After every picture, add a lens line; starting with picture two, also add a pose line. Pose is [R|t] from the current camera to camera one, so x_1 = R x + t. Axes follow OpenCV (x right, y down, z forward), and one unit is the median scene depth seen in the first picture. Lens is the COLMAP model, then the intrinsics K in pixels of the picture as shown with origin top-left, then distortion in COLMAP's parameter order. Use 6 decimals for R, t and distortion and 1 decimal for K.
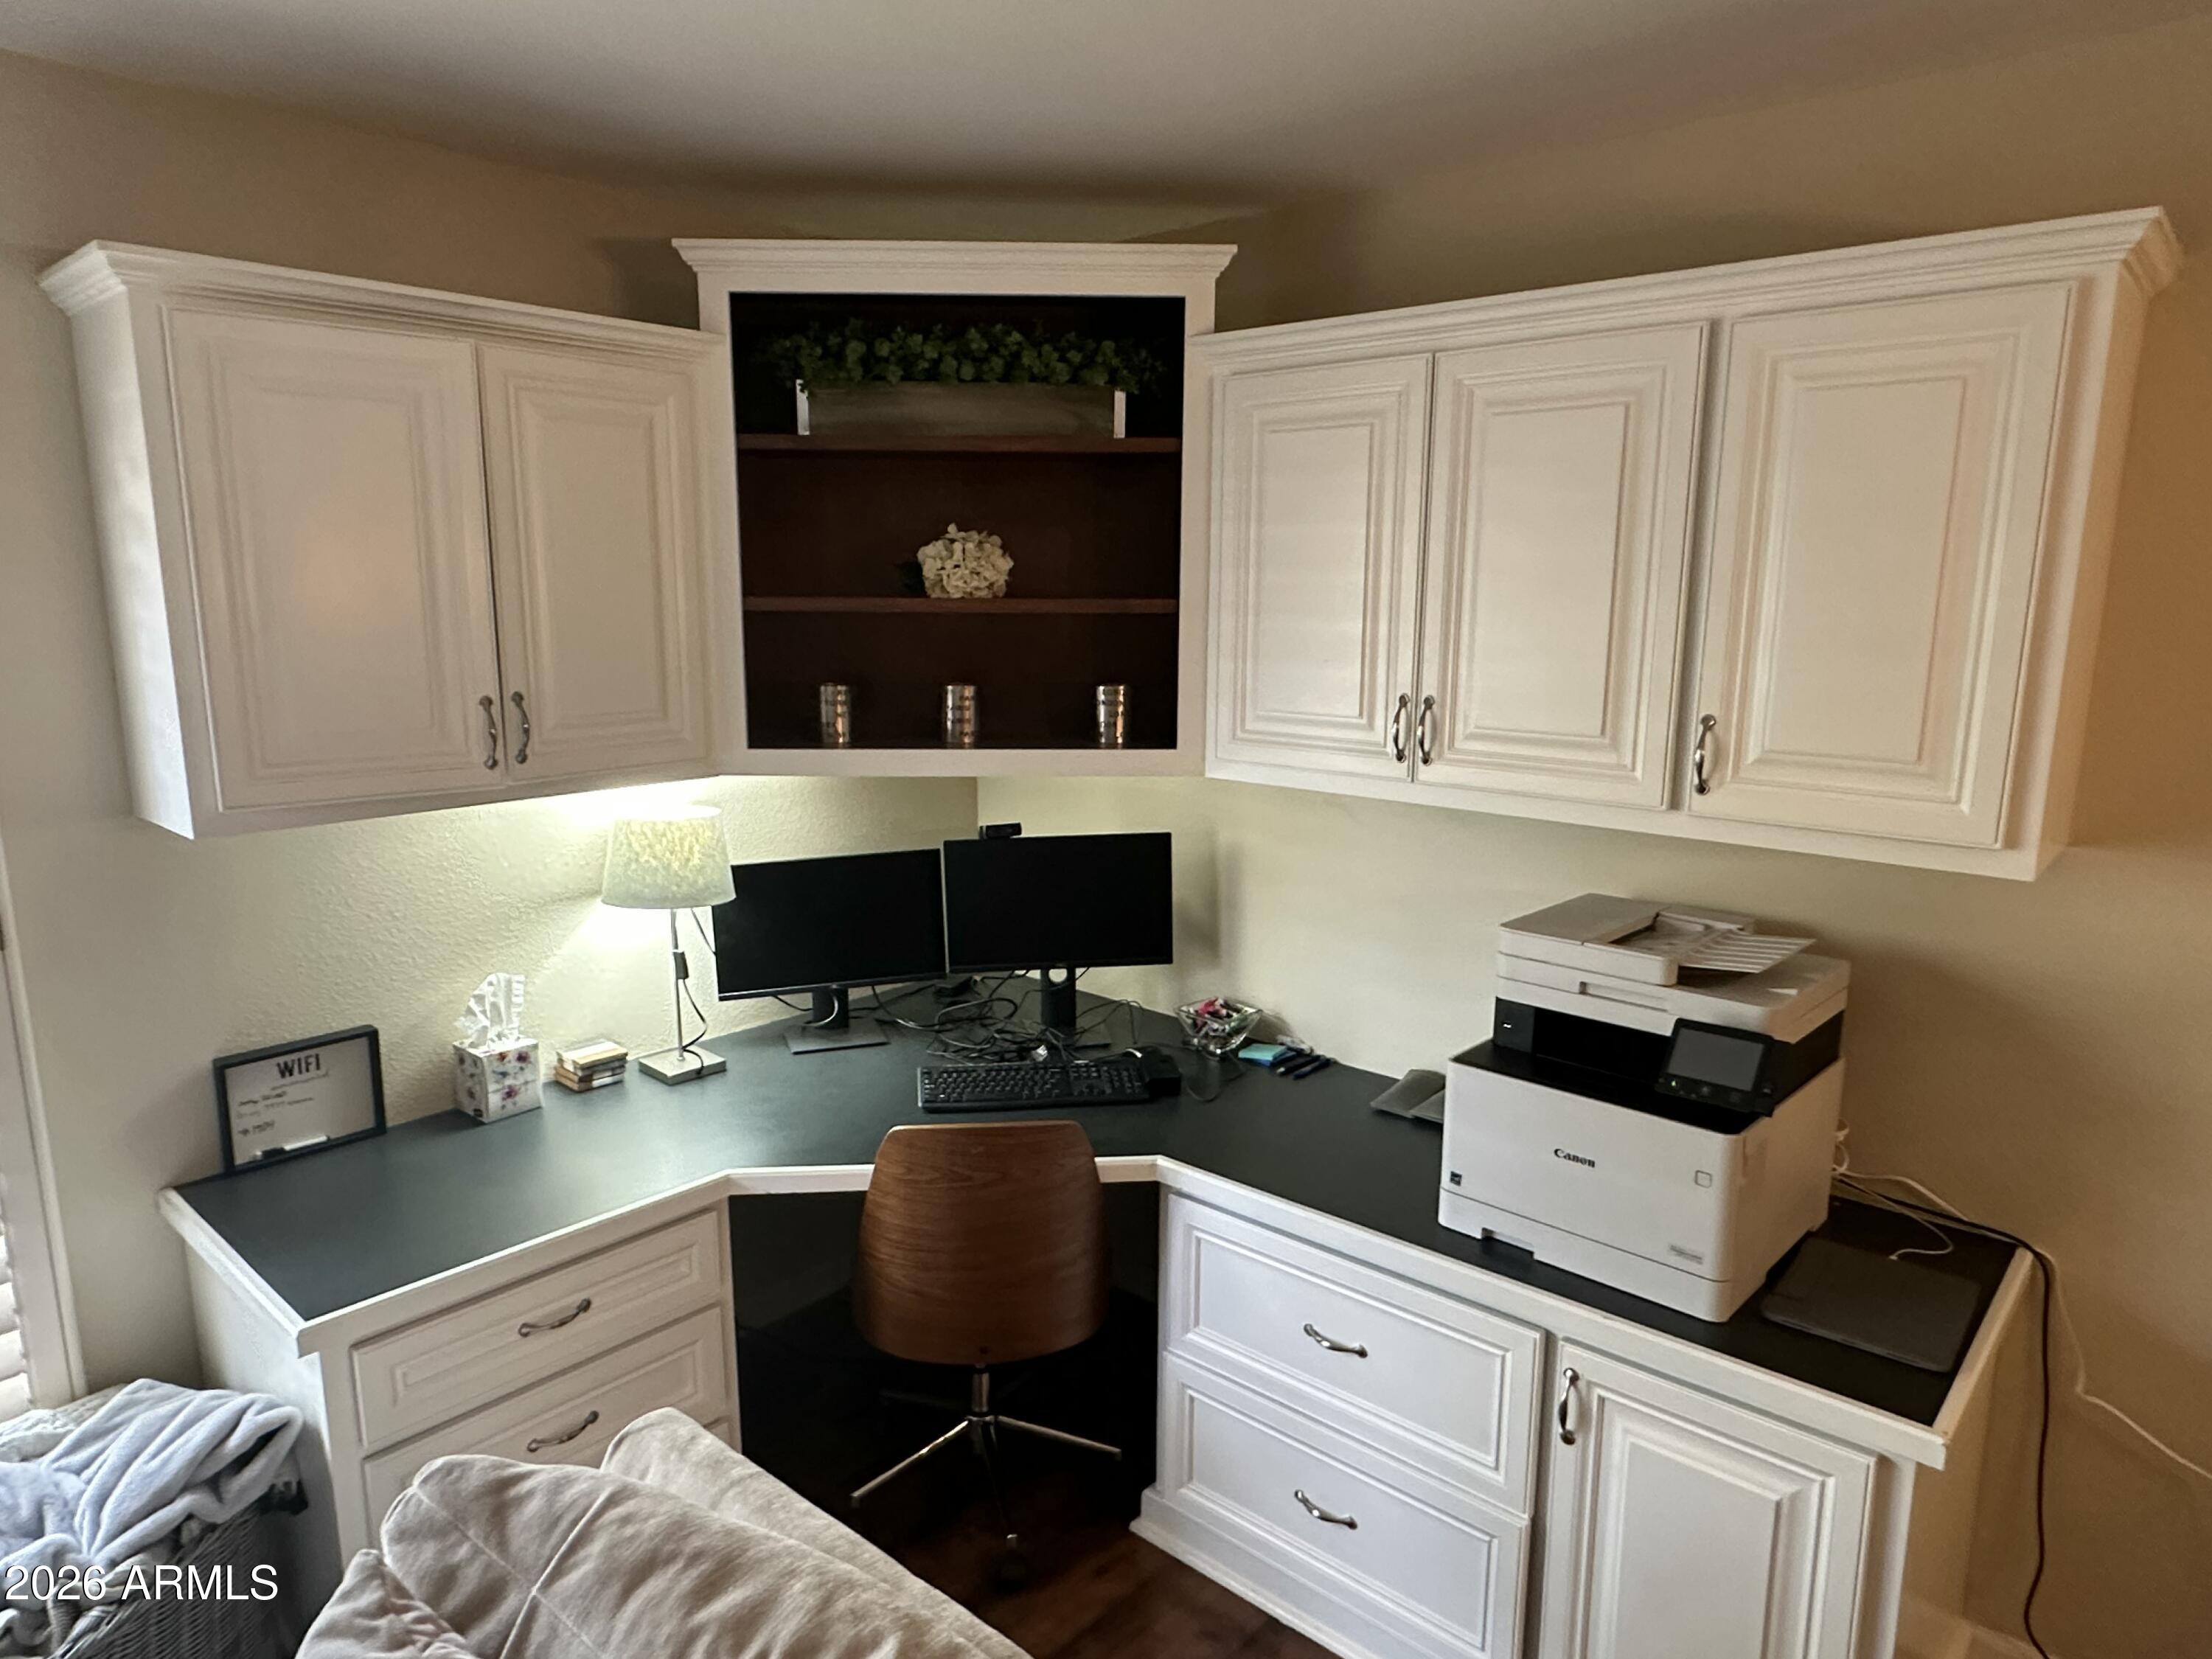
lens RADIAL K [[1344.3, 0, 1071.1], [0, 1344.3, 835.9], [0, 0, 1]] dist [0.004485, -0.004685]
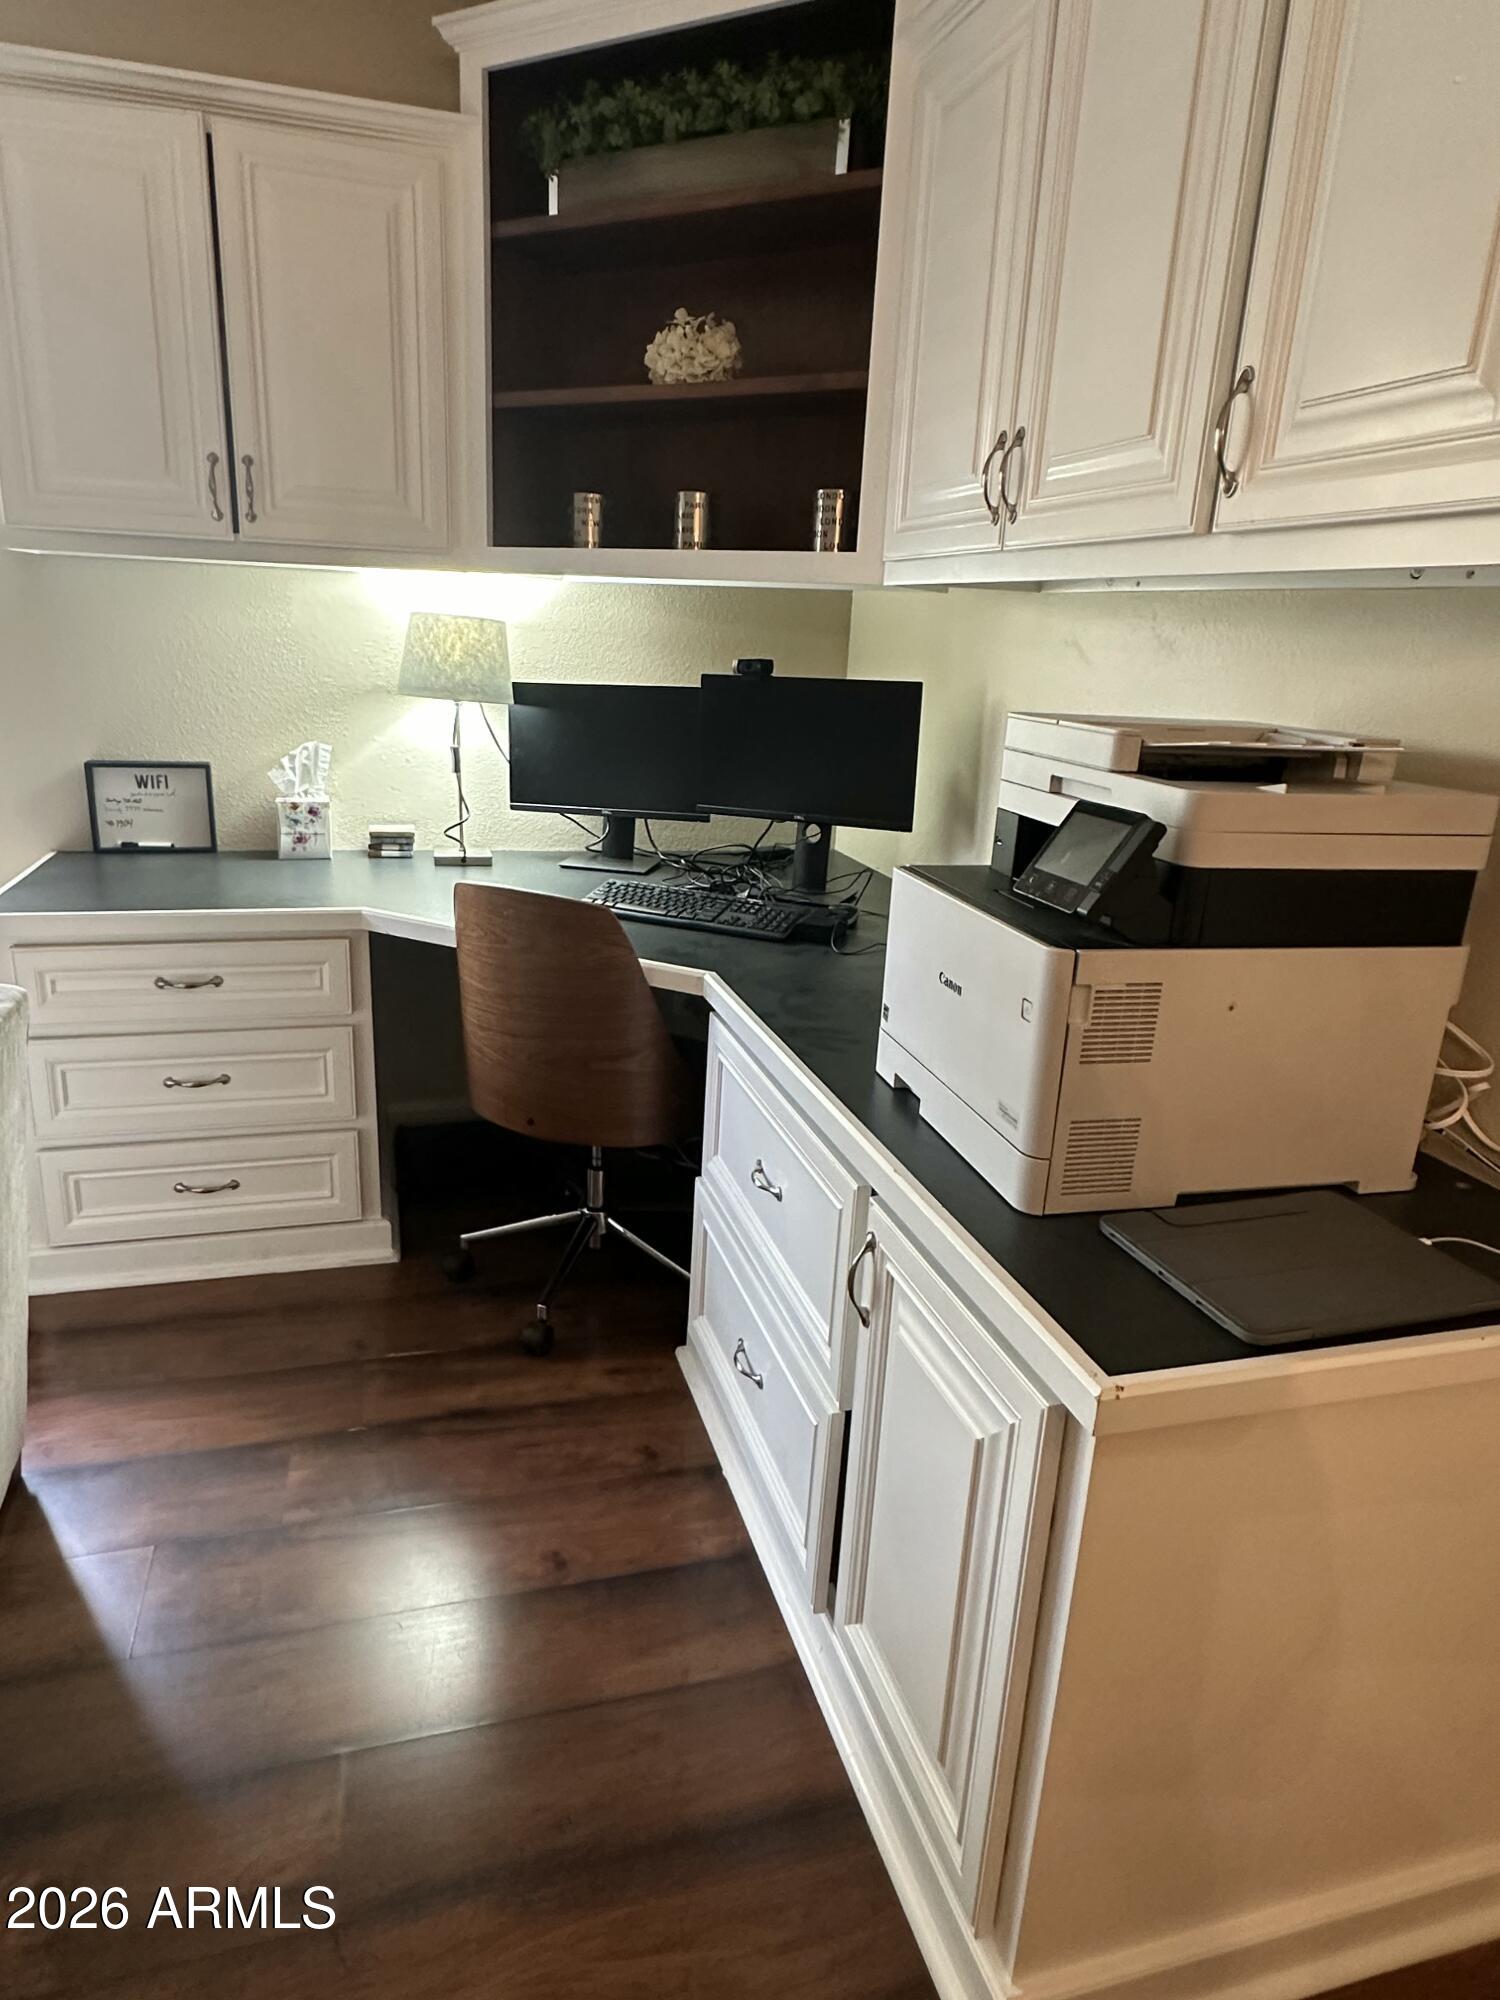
lens RADIAL K [[1215.5, 0, 750.0], [0, 1215.5, 1000.0], [0, 0, 1]] dist [0.004485, -0.004685]
pose [[0.849041, 0.185972, -0.494514, 0.494212], [-0.139014, 0.981655, 0.130495, 0.138100], [0.509710, -0.042051, 0.859318, 0.274171]]
